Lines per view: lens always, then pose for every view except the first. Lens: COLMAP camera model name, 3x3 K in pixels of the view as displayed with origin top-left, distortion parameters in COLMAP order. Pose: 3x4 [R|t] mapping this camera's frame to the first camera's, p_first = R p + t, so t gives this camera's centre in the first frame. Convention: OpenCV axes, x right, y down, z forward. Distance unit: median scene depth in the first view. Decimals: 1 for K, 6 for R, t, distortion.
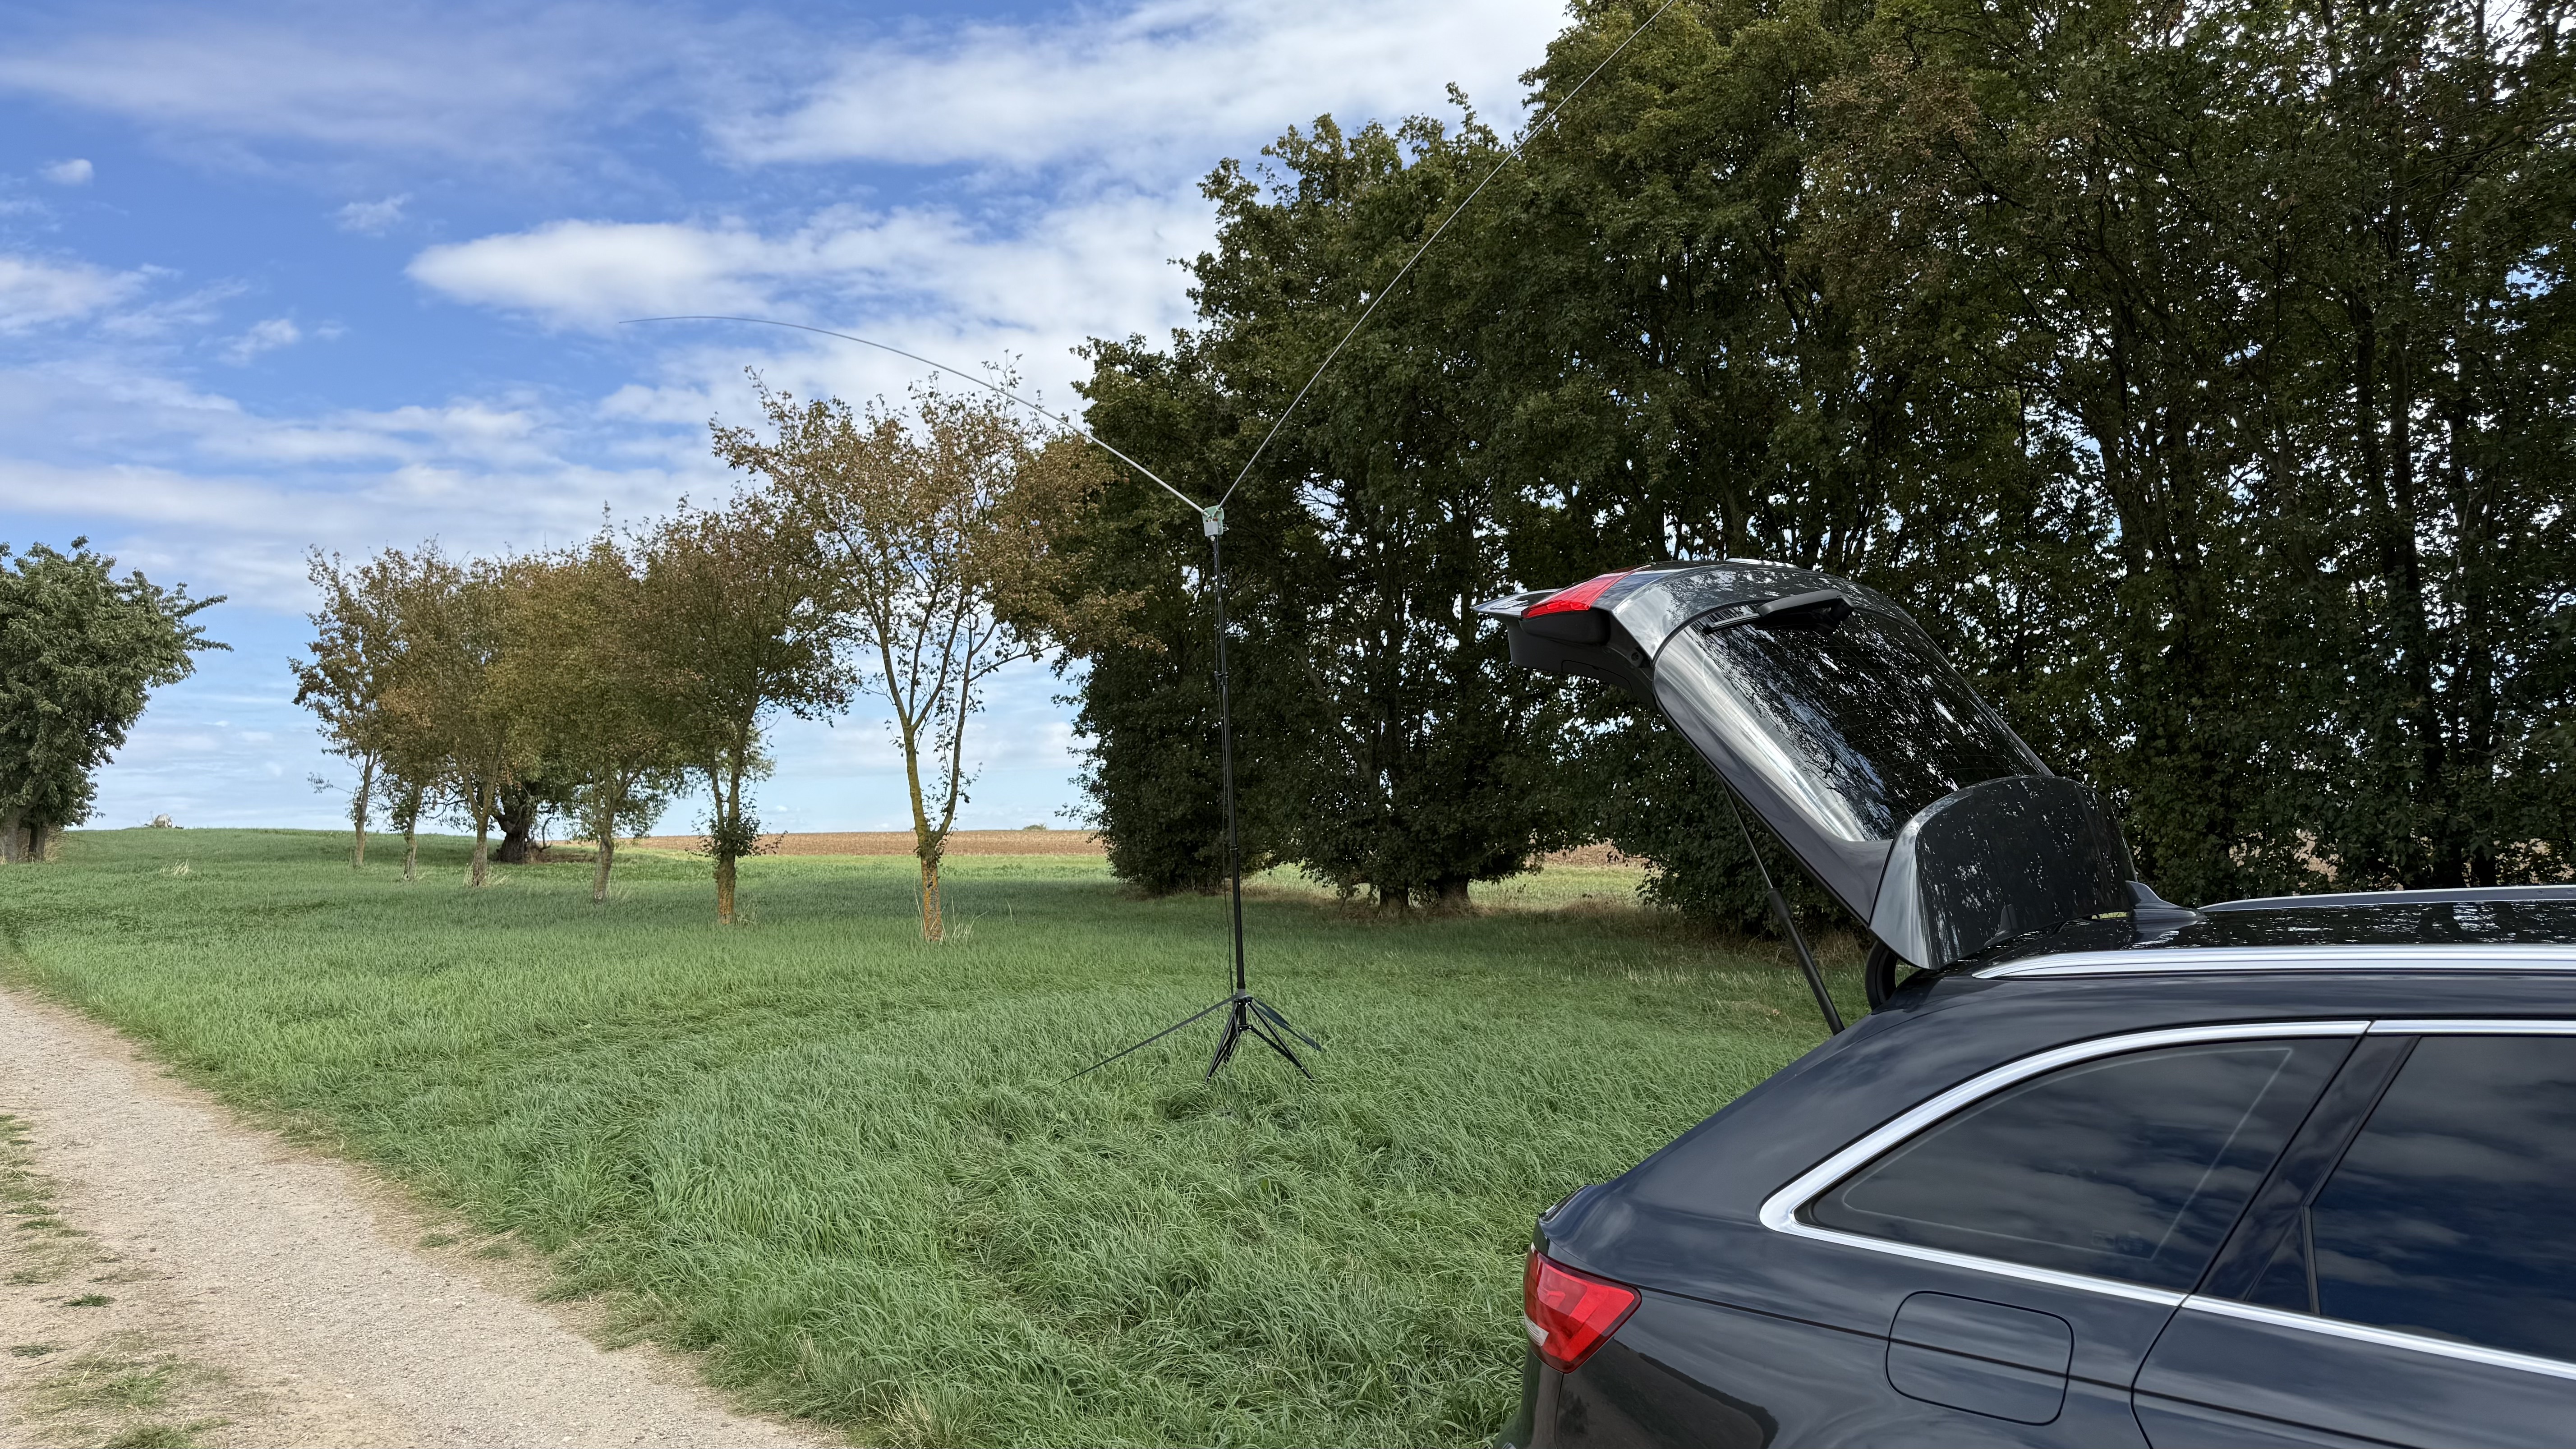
lens RADIAL K [[1793.1, 0, 1297.9], [0, 1793.1, 760.5], [0, 0, 1]] dist [0.099492, -0.133442]
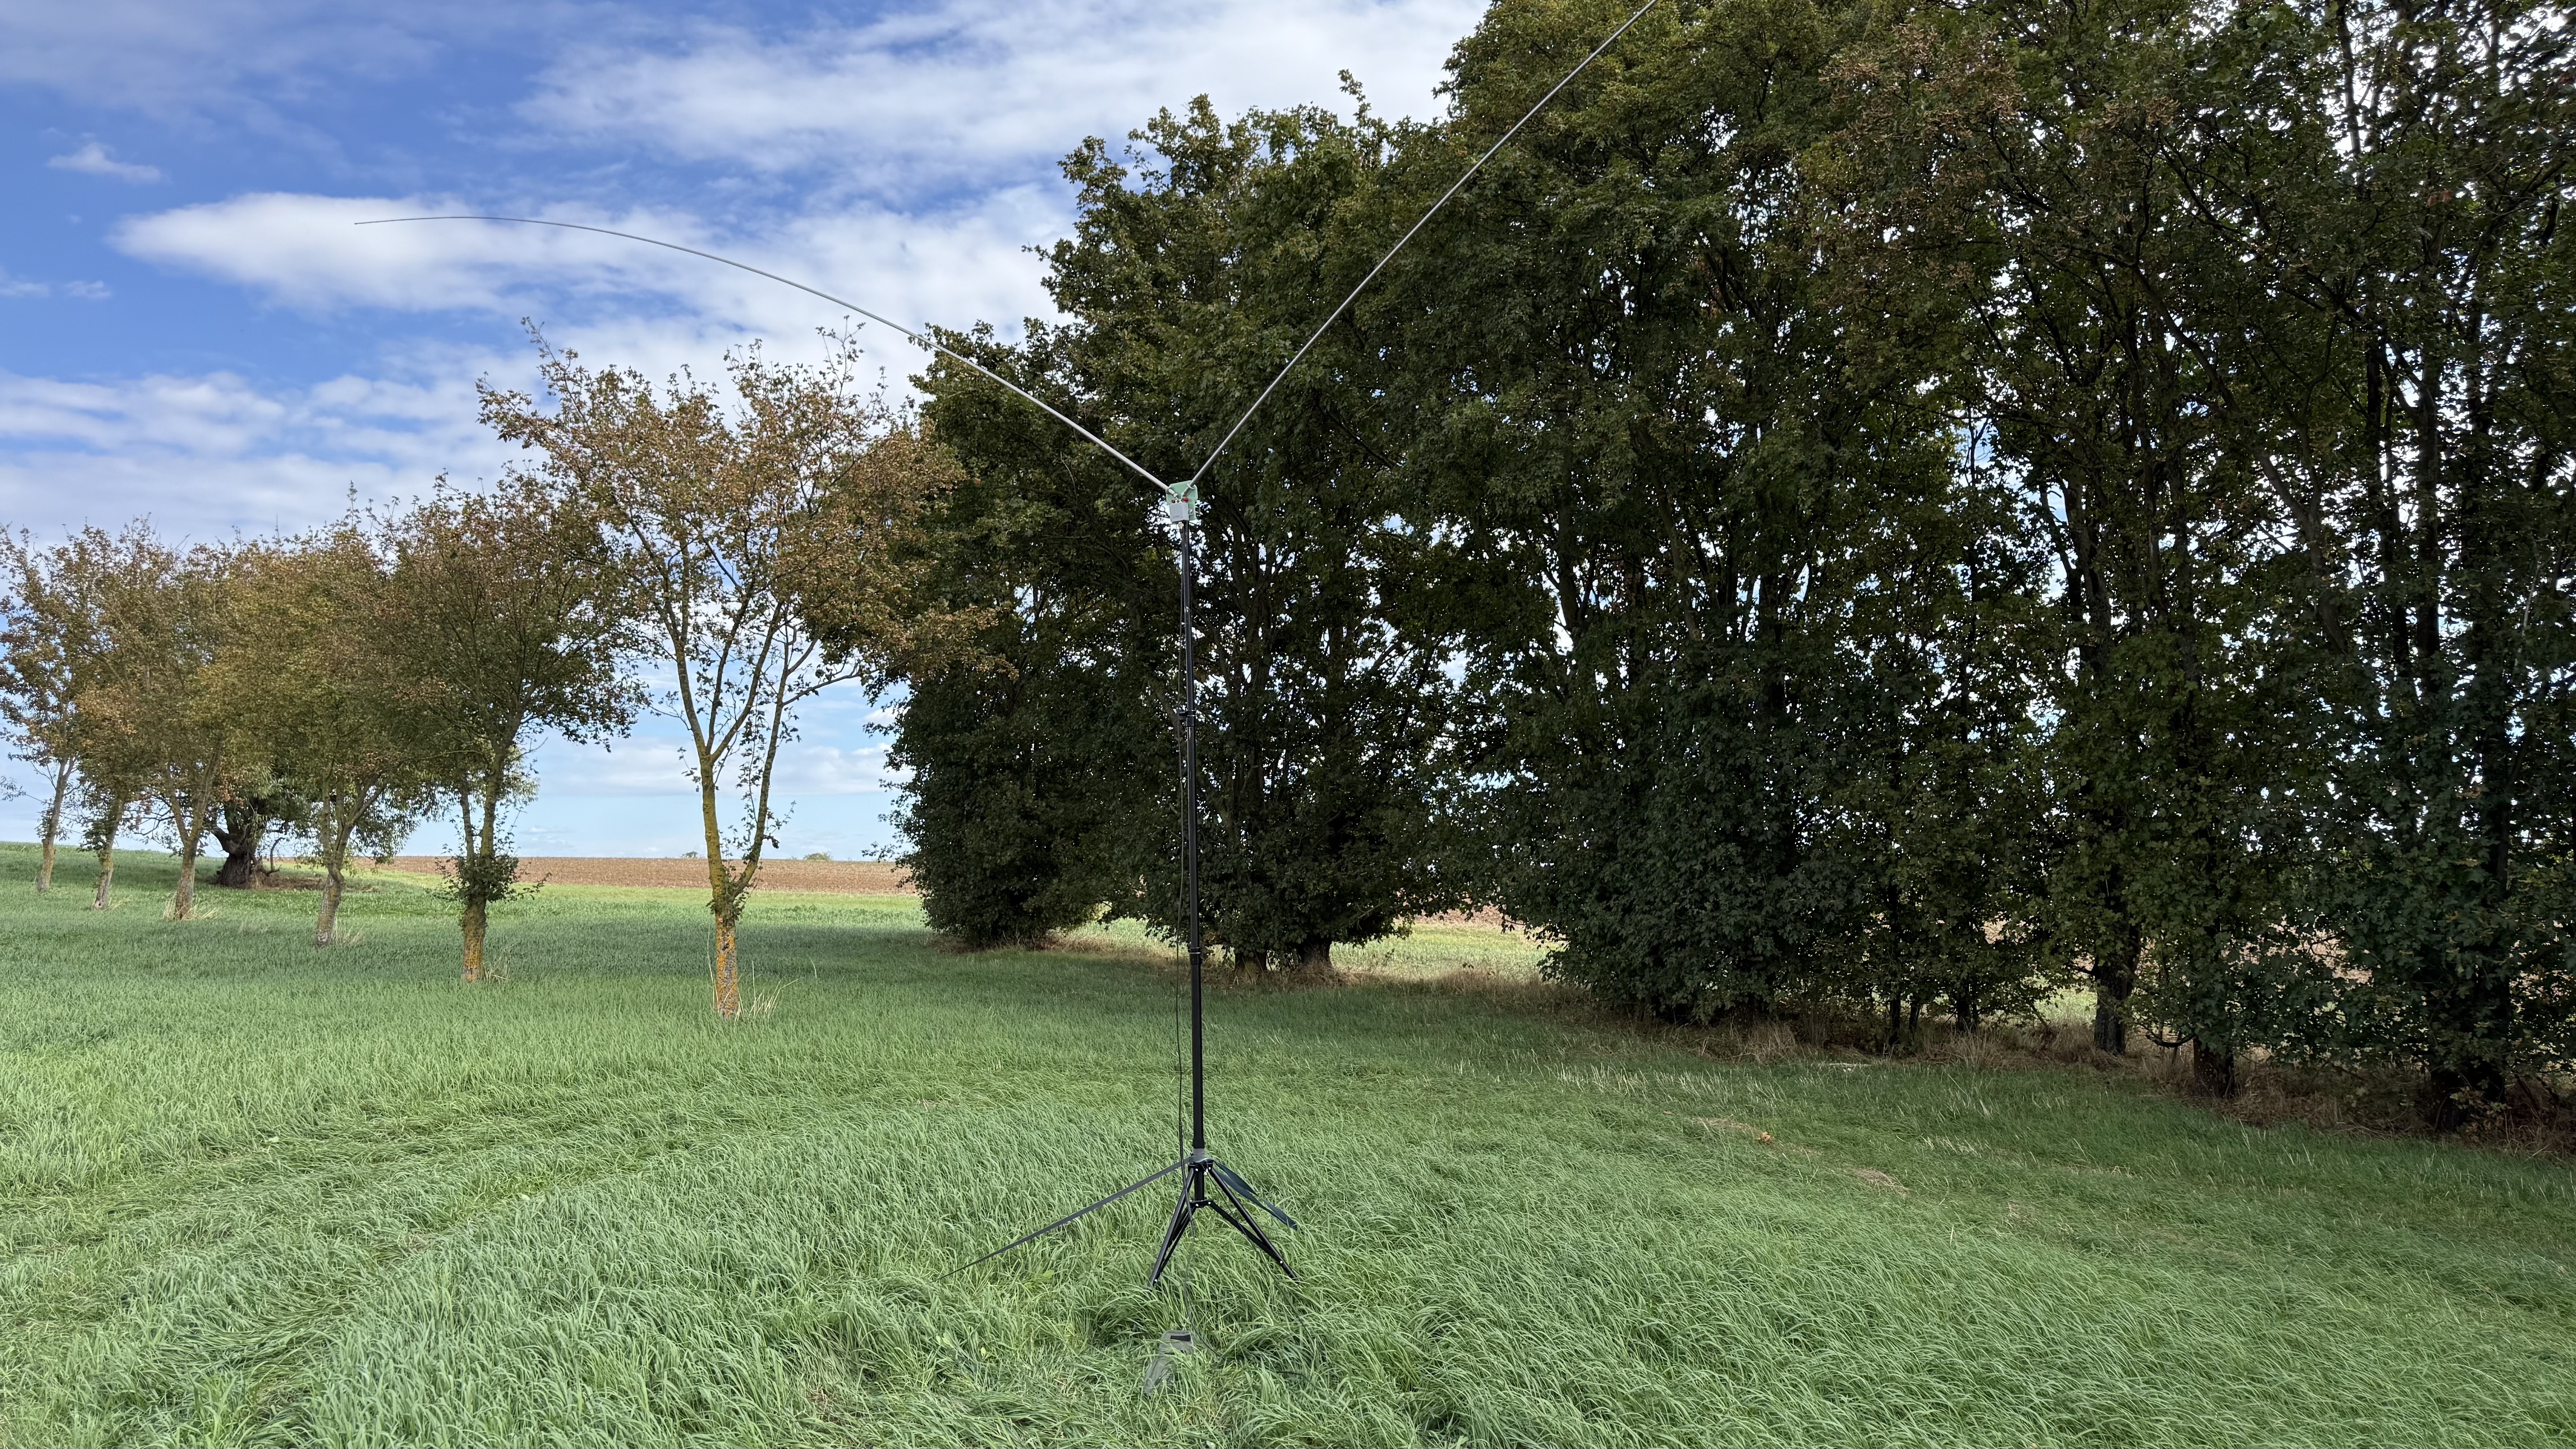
lens RADIAL K [[1793.1, 0, 1297.9], [0, 1793.1, 760.5], [0, 0, 1]] dist [0.099492, -0.133442]
pose [[0.993140, 0.033868, 0.111922, -0.027887], [-0.031513, 0.999244, -0.022746, -0.004841], [-0.112608, 0.019063, 0.993457, 0.097698]]
